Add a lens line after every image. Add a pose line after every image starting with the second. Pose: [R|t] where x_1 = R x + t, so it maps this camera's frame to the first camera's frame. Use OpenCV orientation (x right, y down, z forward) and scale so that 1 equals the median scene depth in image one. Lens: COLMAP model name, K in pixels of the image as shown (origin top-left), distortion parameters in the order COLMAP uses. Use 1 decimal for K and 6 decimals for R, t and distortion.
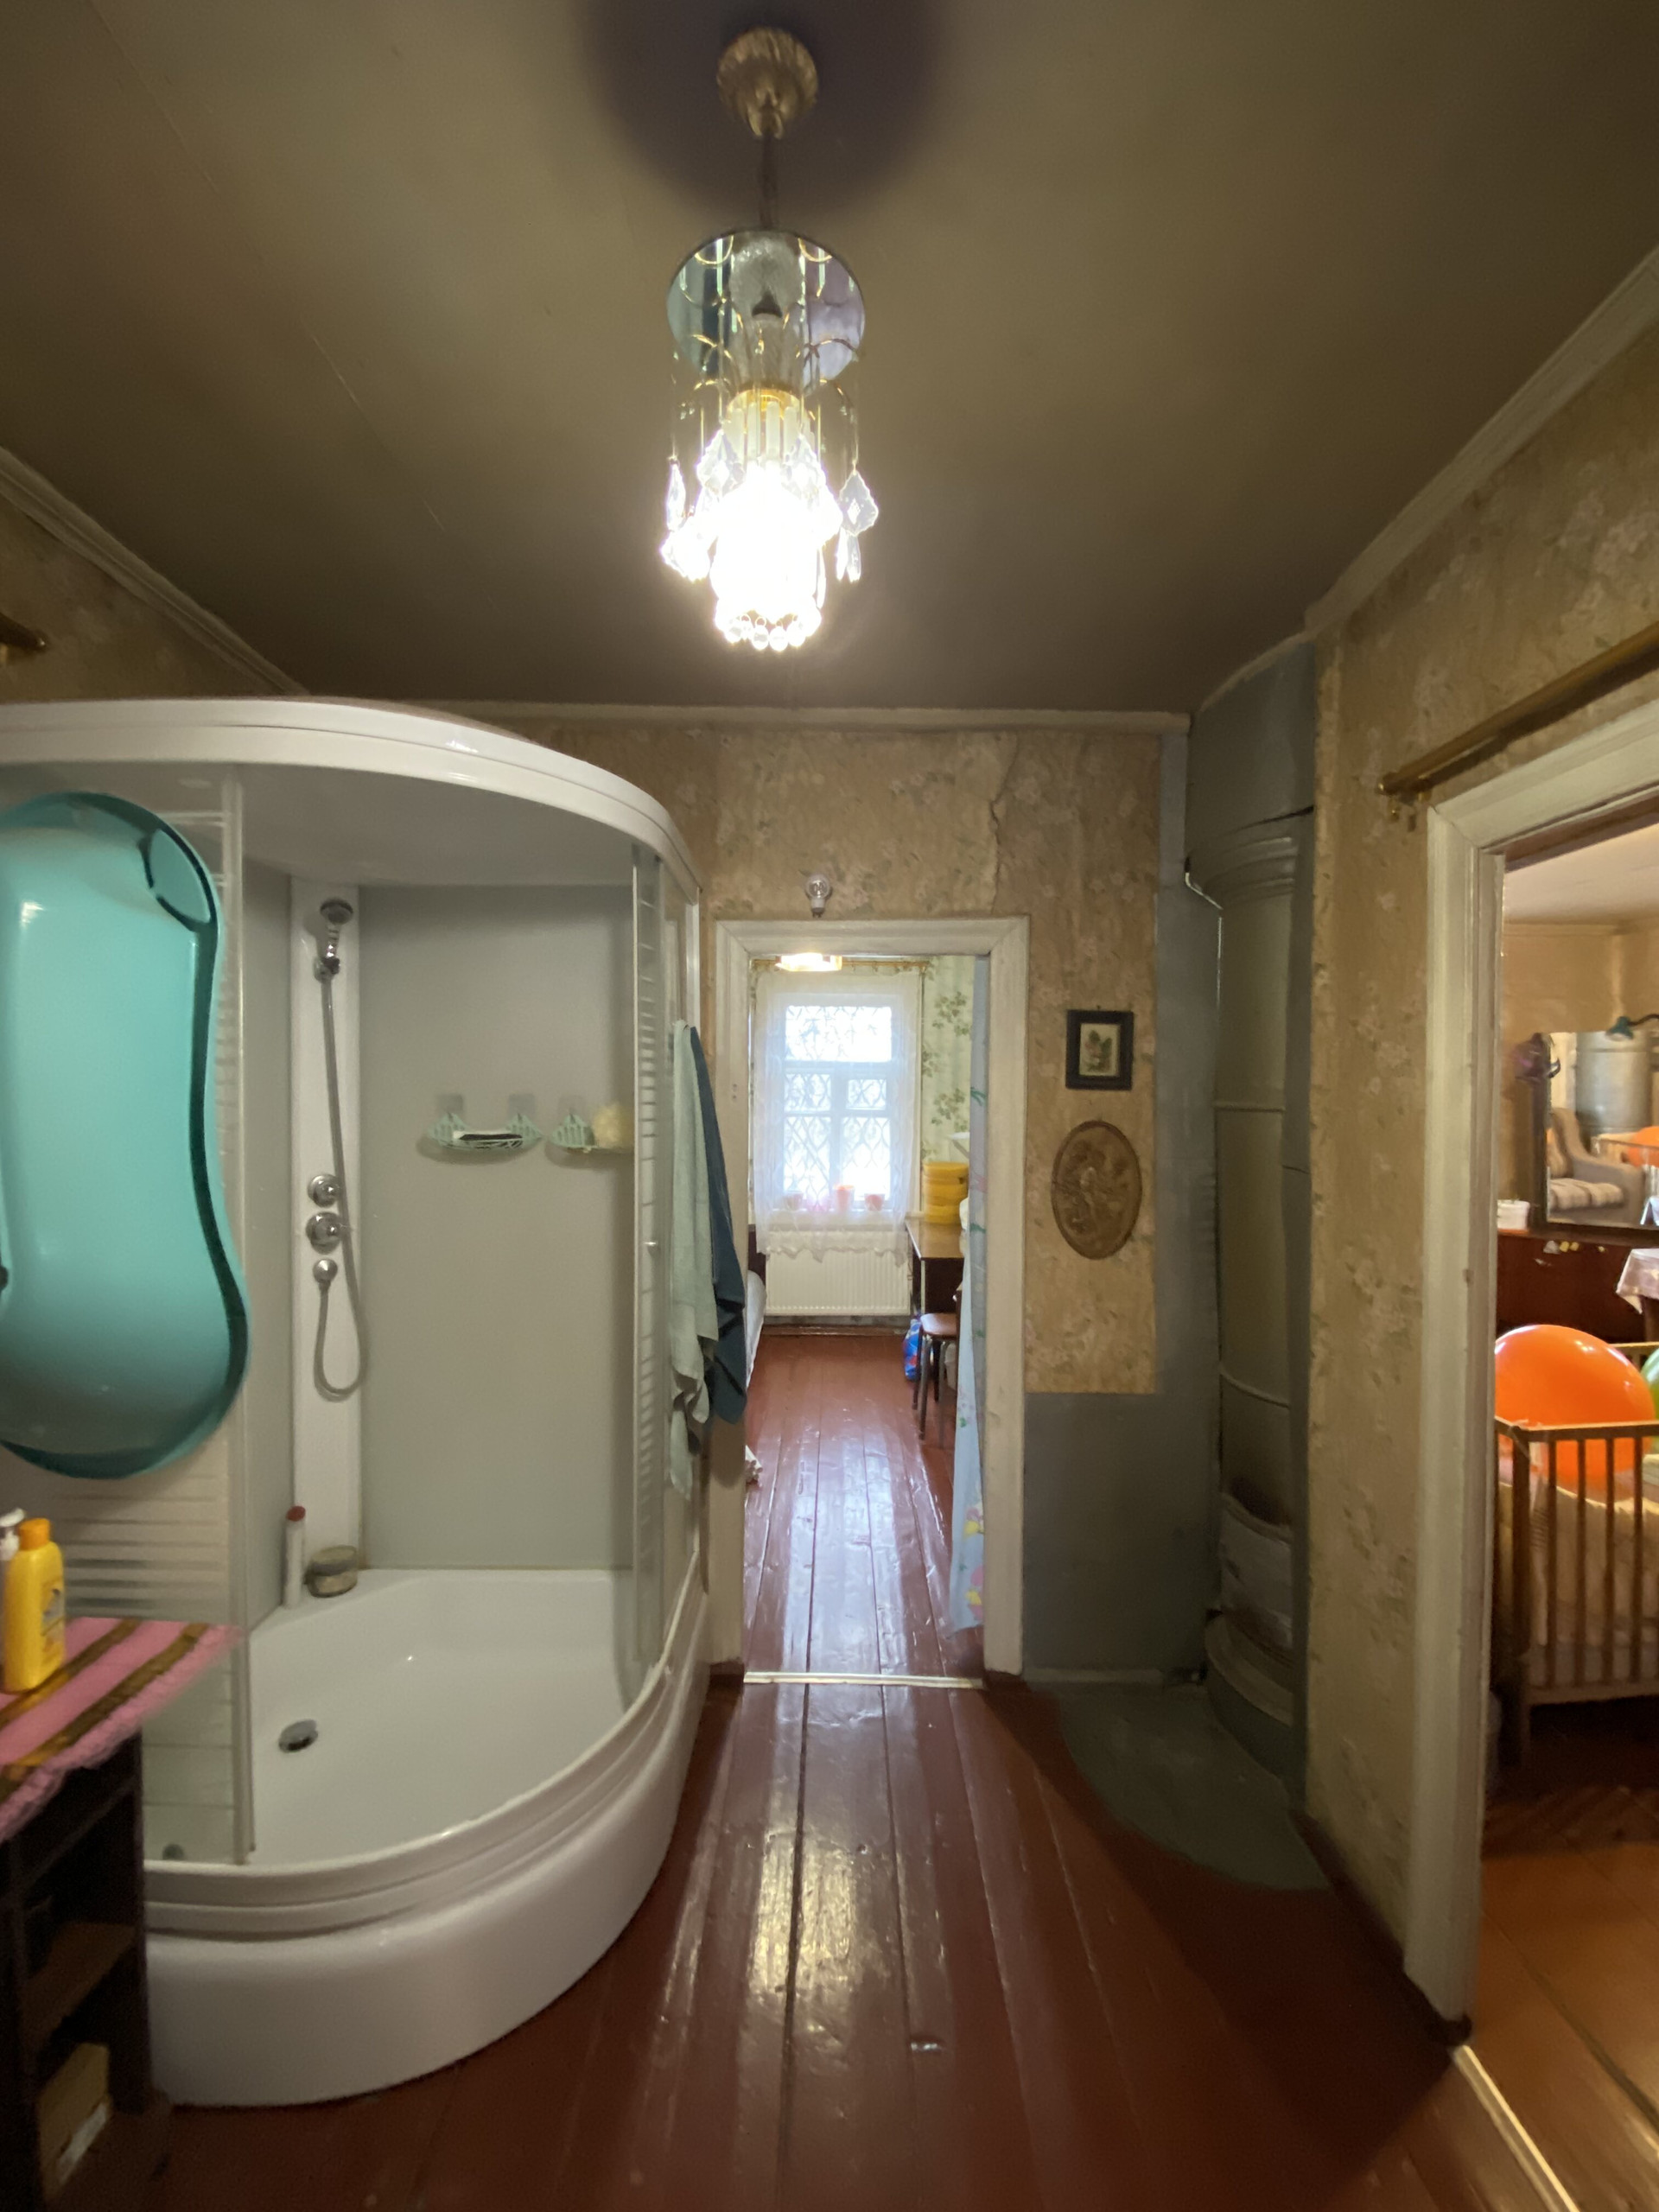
lens RADIAL K [[882.8, 0, 829.5], [0, 882.8, 1106.0], [0, 0, 1]] dist [0.001225, -0.000281]
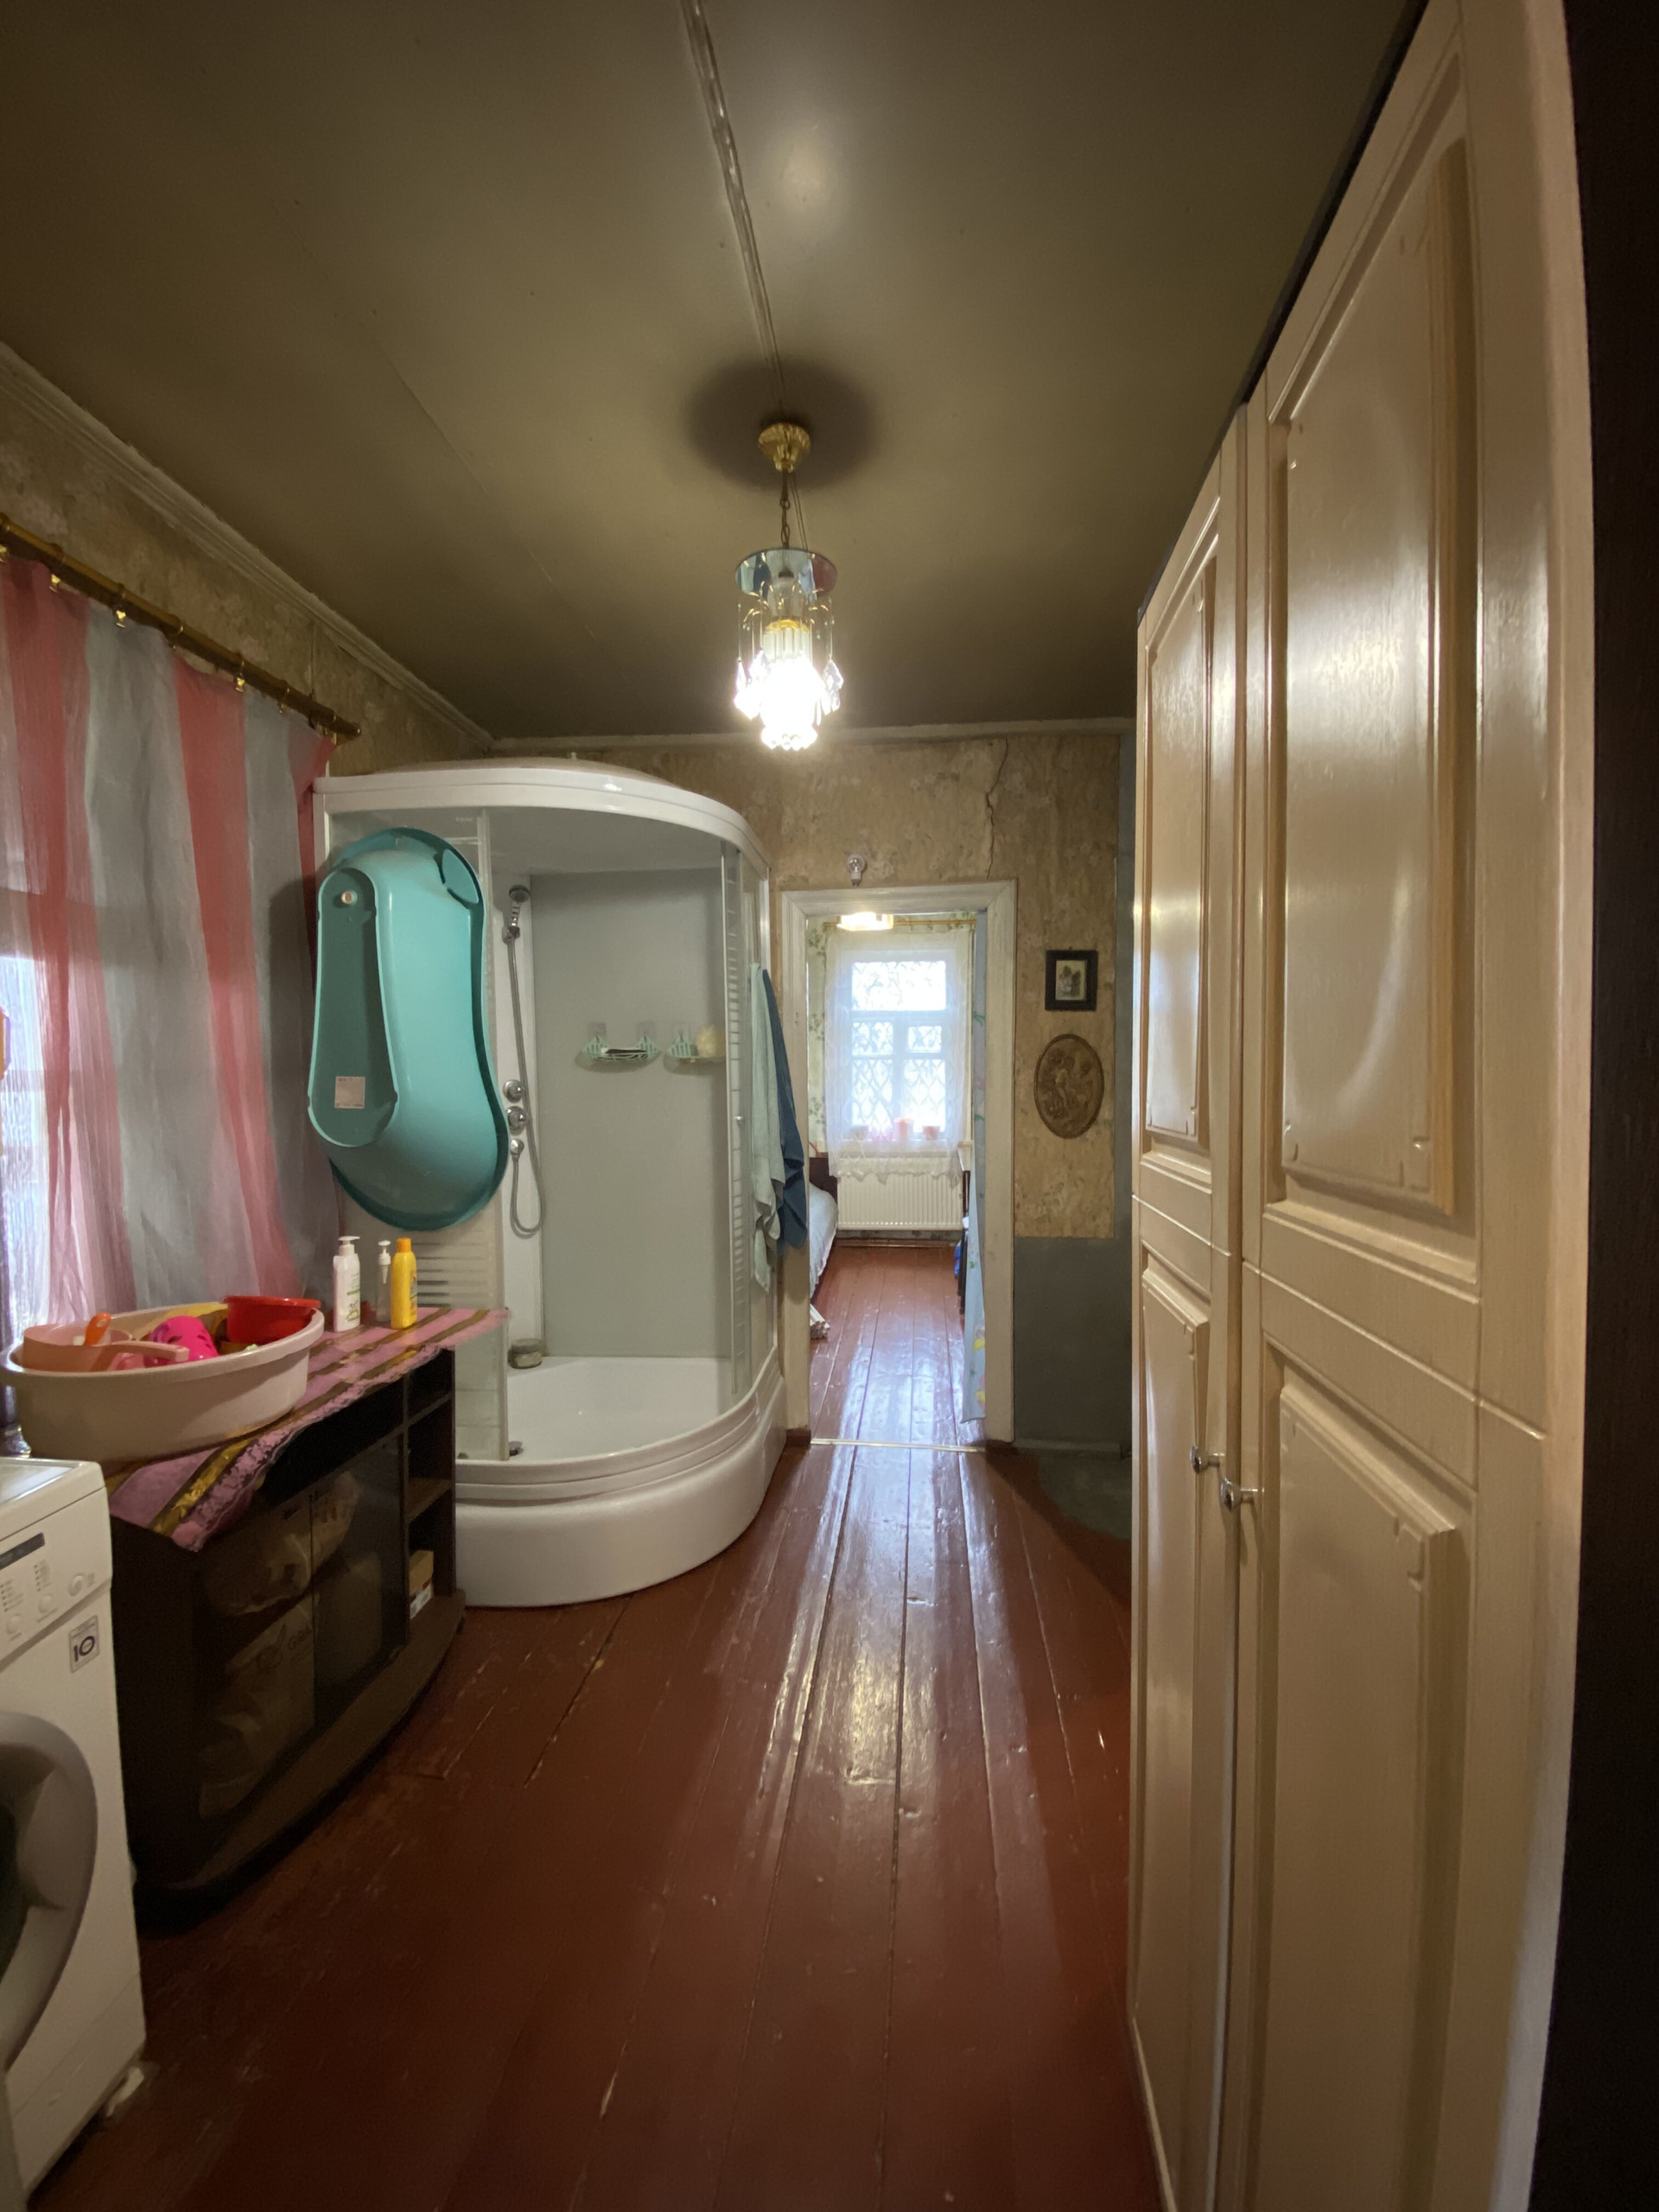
lens RADIAL K [[855.8, 0, 829.5], [0, 855.8, 1106.0], [0, 0, 1]] dist [0.017441, -0.000007]
pose [[0.995472, -0.010291, -0.094499, 0.066170], [0.014412, 0.998970, 0.043027, 0.064279], [0.093959, -0.044194, 0.994595, -0.319361]]
